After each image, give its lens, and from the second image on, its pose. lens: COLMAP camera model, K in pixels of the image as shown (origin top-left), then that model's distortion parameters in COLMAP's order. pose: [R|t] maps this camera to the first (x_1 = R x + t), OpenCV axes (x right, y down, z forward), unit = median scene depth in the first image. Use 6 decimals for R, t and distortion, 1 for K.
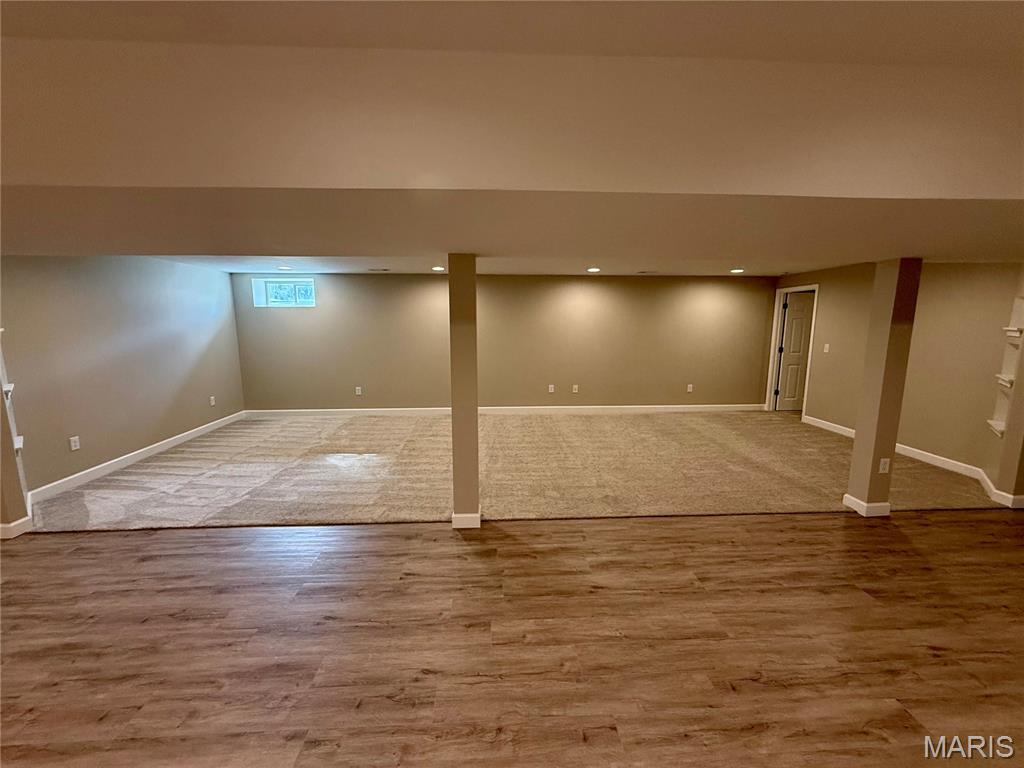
lens RADIAL K [[407.9, 0, 508.9], [0, 407.9, 383.1], [0, 0, 1]] dist [0.000018, 0.000213]
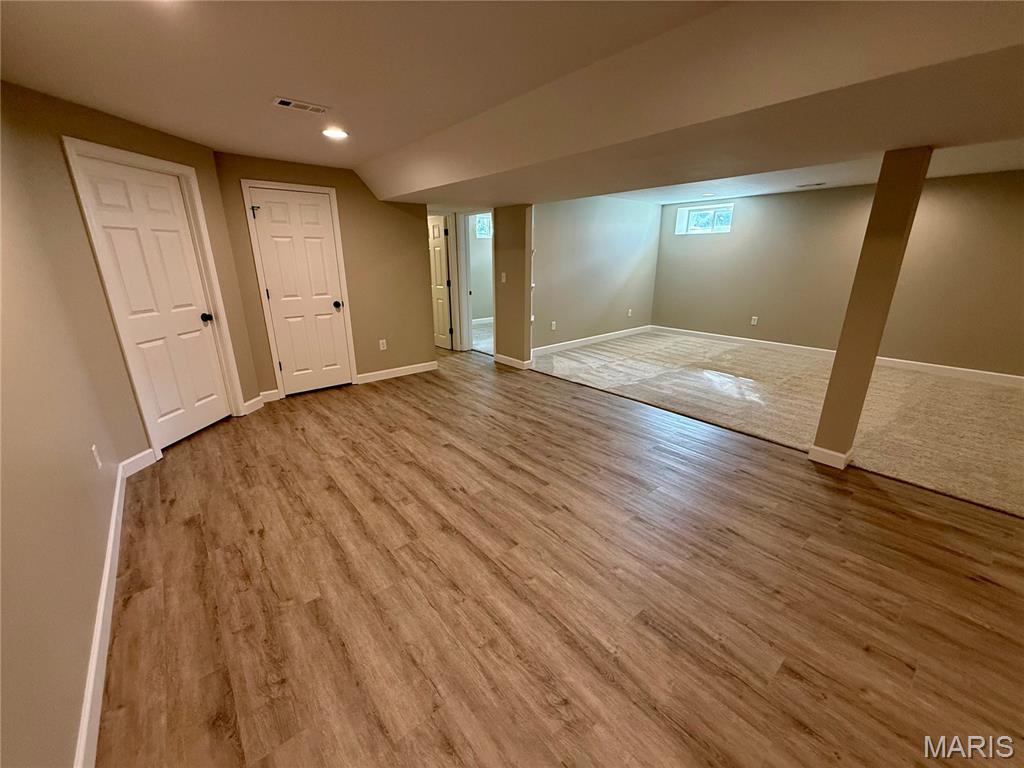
lens RADIAL K [[407.9, 0, 508.9], [0, 407.9, 383.1], [0, 0, 1]] dist [0.000018, 0.000213]
pose [[0.598432, 0.240331, -0.764278, 0.130371], [-0.119429, 0.970049, 0.211523, 0.058055], [0.792222, -0.035305, 0.609211, -0.144961]]
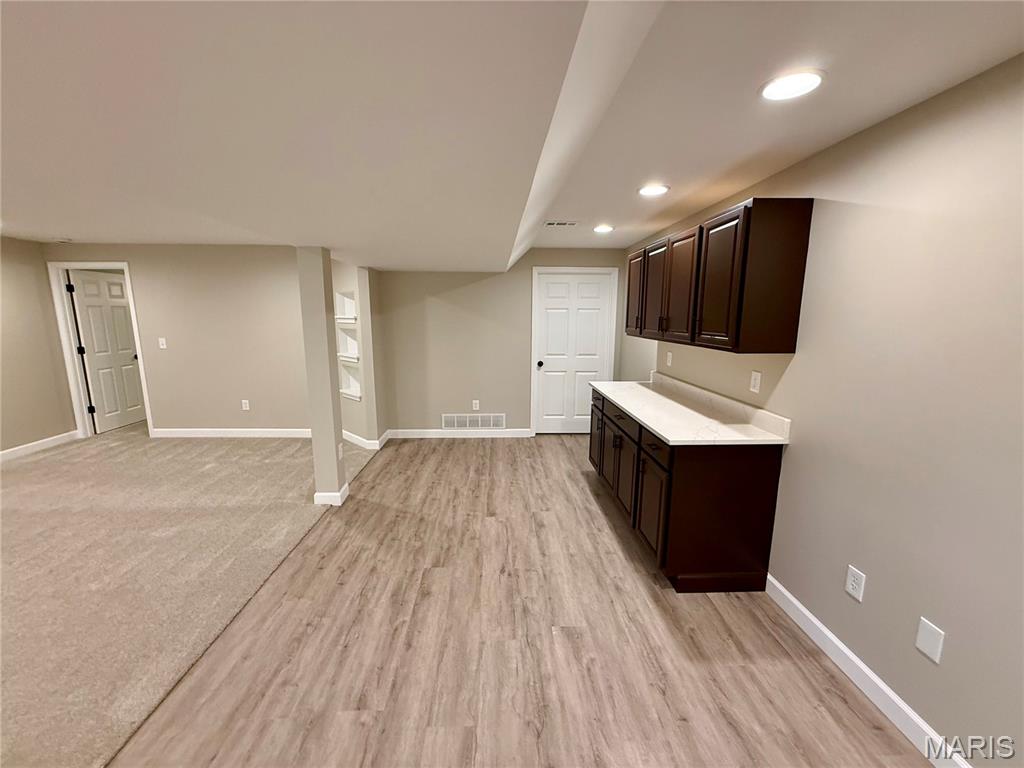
lens RADIAL K [[407.9, 0, 508.9], [0, 407.9, 383.1], [0, 0, 1]] dist [0.000018, 0.000213]
pose [[0.017661, -0.168862, 0.985481, -0.061732], [0.145413, 0.975589, 0.164561, -0.074060], [-0.989213, 0.140396, 0.041784, 0.516352]]
